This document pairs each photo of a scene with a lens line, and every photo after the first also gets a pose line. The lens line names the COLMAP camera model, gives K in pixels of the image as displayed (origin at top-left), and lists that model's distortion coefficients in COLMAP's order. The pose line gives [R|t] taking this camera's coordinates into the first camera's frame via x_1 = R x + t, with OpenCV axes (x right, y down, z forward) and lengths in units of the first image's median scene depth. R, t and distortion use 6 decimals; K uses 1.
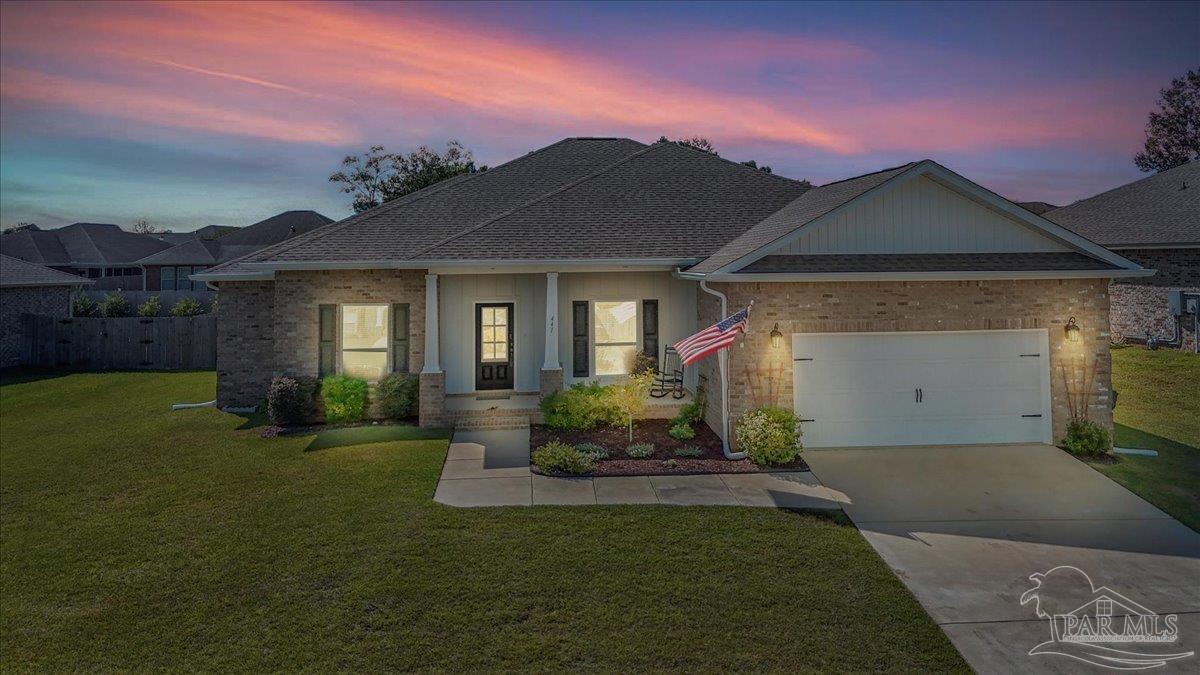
lens RADIAL K [[853.6, 0, 602.9], [0, 853.6, 215.5], [0, 0, 1]] dist [0.002901, -0.002580]
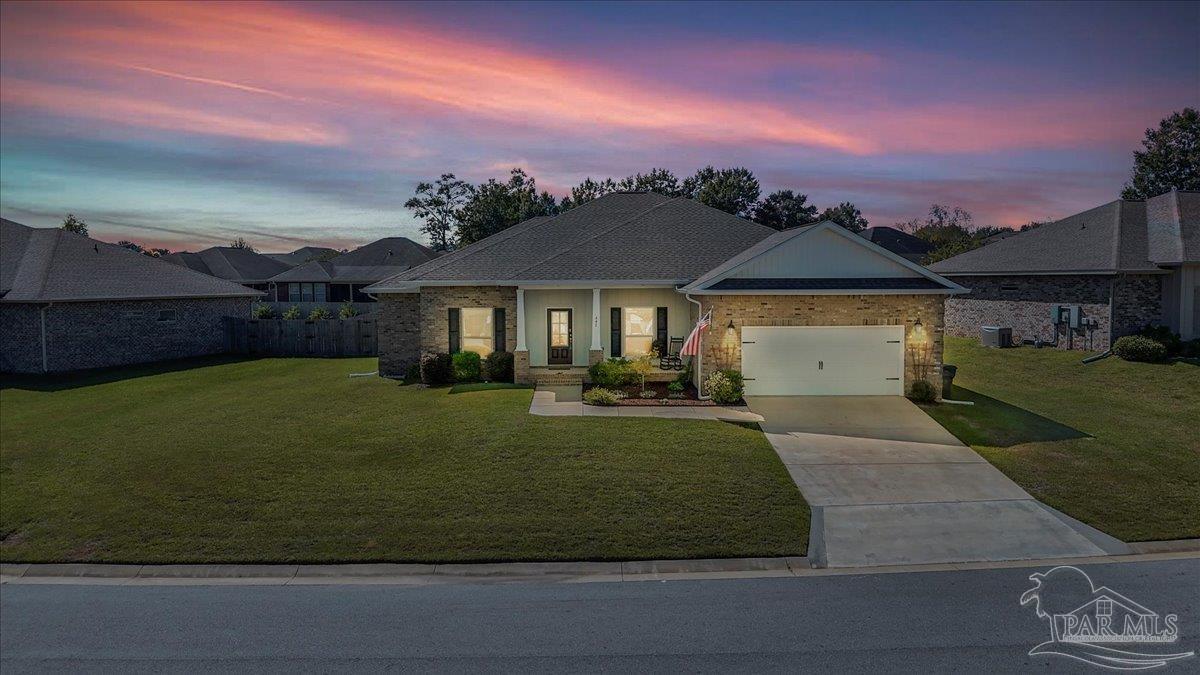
lens RADIAL K [[834.6, 0, 600.0], [0, 834.6, 337.5], [0, 0, 1]] dist [0.012153, -0.001656]
pose [[0.997471, 0.010769, -0.070252, 0.054961], [-0.002168, 0.992606, 0.121364, -0.029904], [0.071040, -0.120905, 0.990119, -0.525822]]
